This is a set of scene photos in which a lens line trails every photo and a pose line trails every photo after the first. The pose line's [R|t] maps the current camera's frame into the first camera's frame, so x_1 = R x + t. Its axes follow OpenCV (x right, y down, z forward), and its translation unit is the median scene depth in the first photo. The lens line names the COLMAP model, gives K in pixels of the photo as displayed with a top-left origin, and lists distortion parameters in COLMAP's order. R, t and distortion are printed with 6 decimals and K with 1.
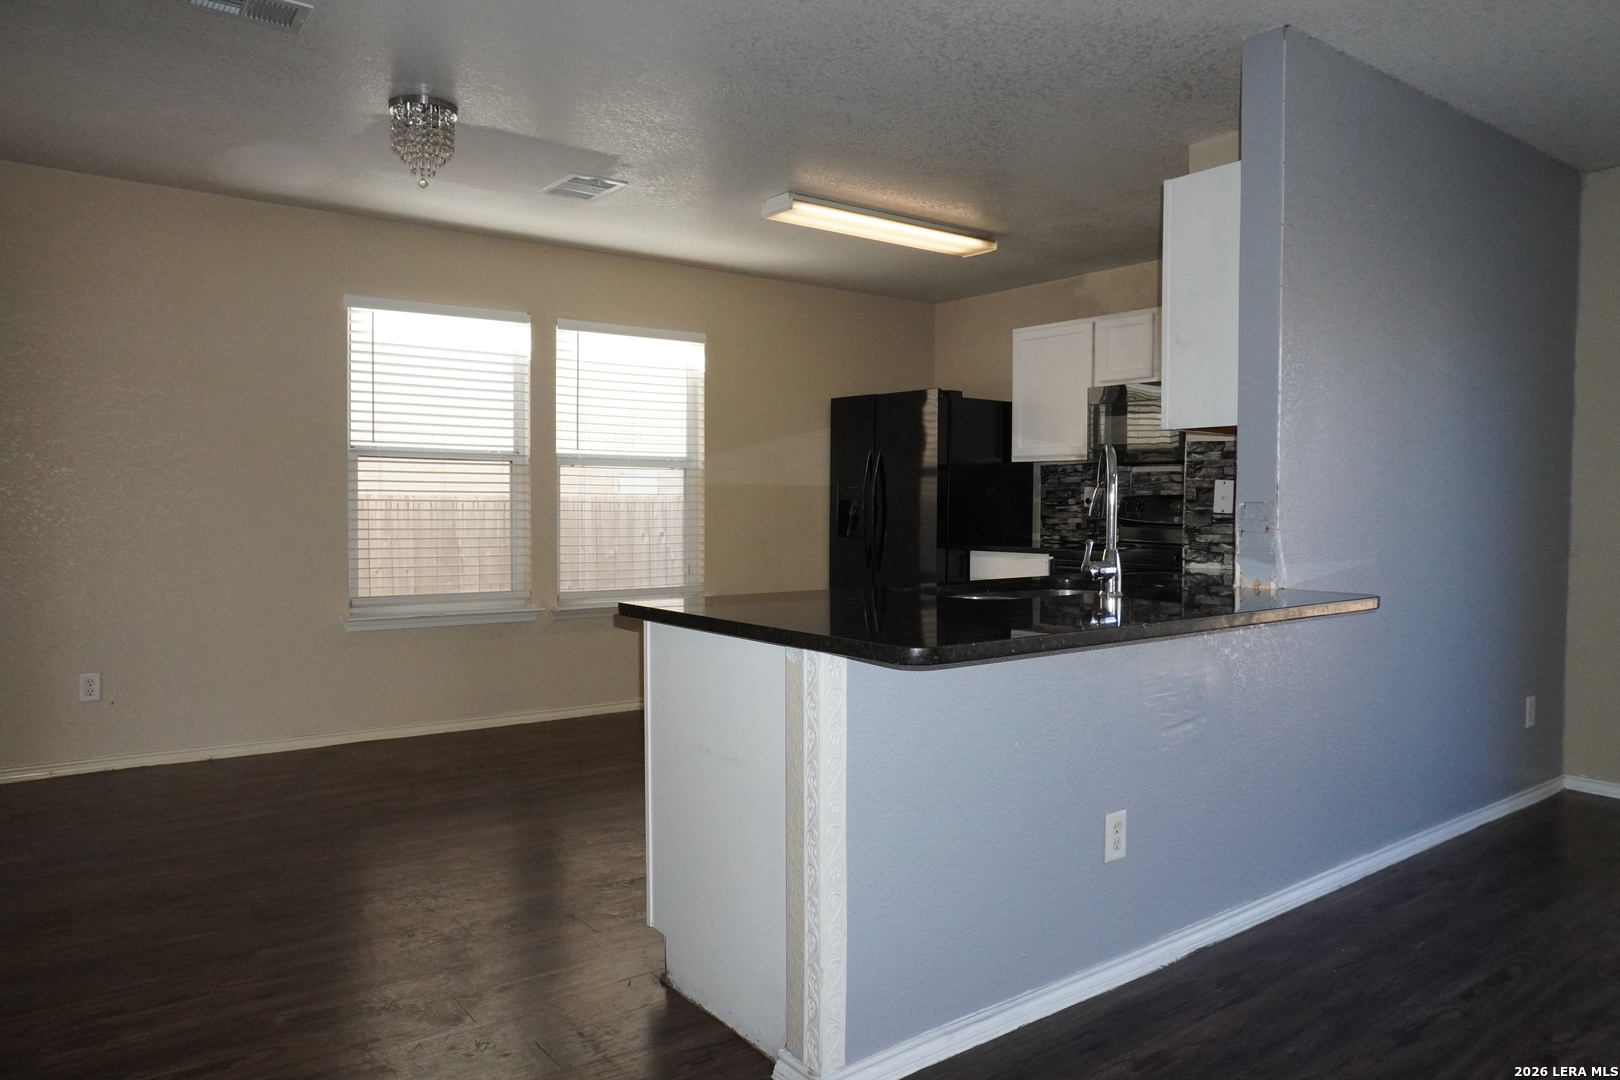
lens RADIAL K [[1068.2, 0, 822.2], [0, 1068.2, 539.4], [0, 0, 1]] dist [-0.052203, 0.002539]
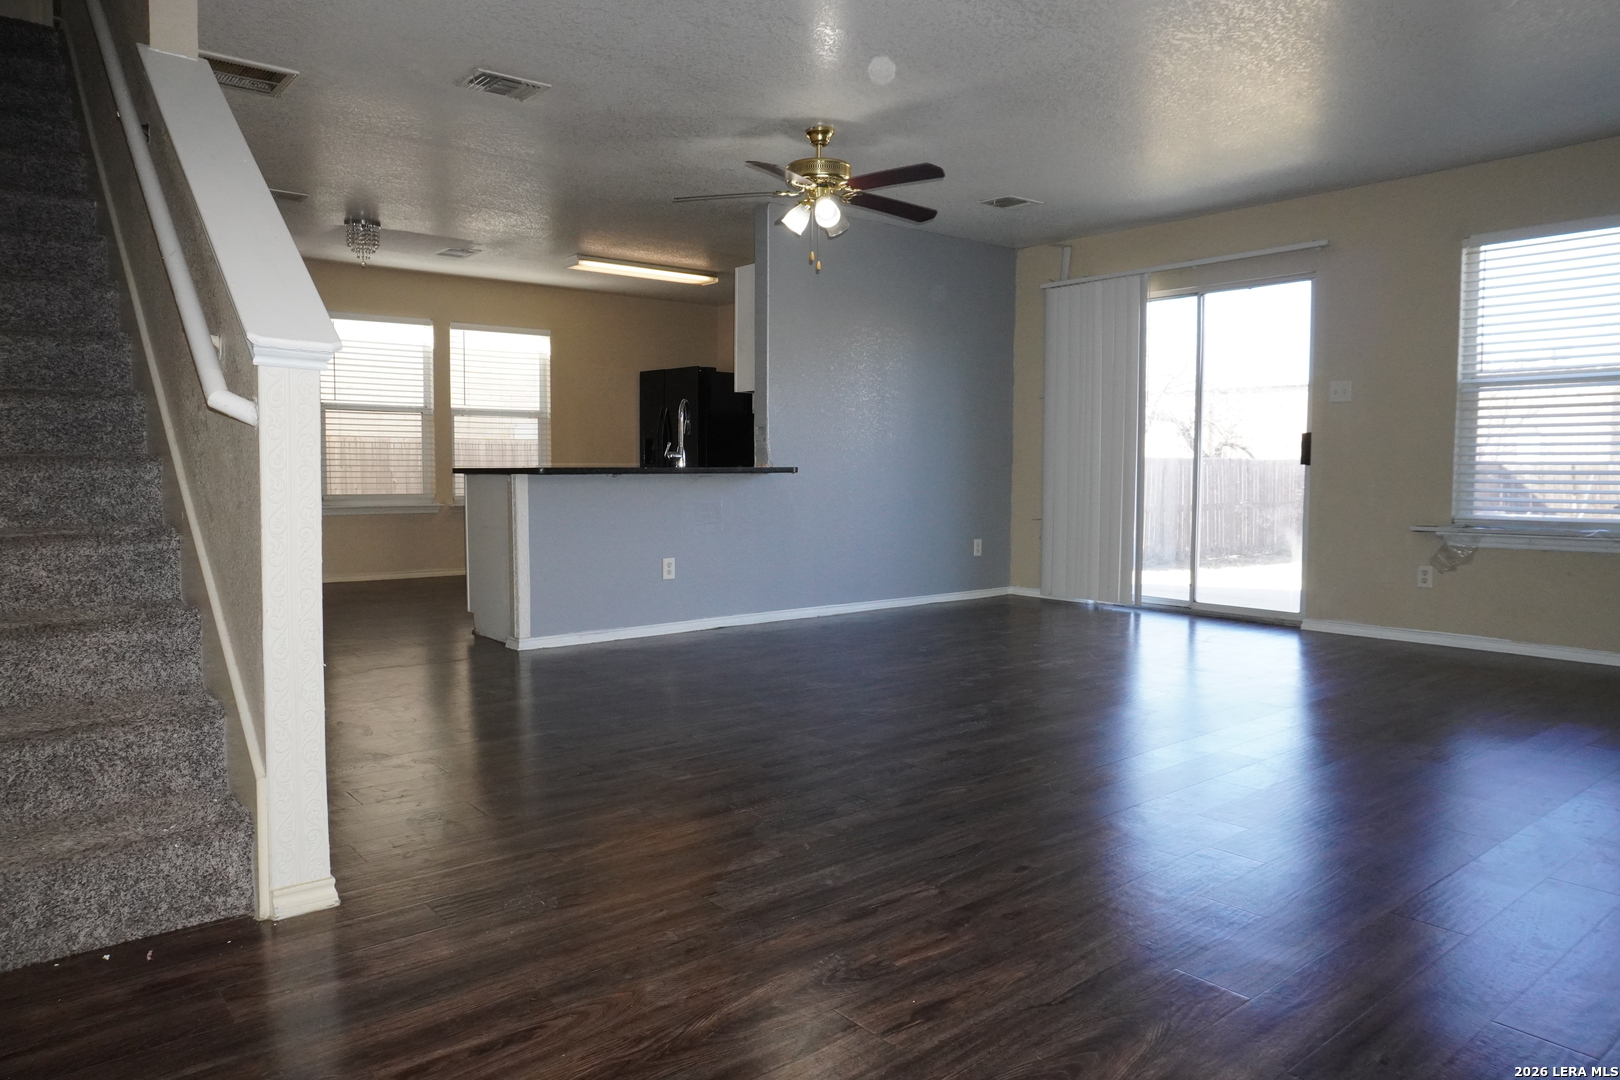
lens RADIAL K [[1068.2, 0, 822.2], [0, 1068.2, 539.4], [0, 0, 1]] dist [-0.052203, 0.002539]
pose [[0.998995, -0.004137, 0.044625, 0.232983], [0.002605, 0.999407, 0.034325, 0.063077], [-0.044740, -0.034175, 0.998414, -0.614044]]
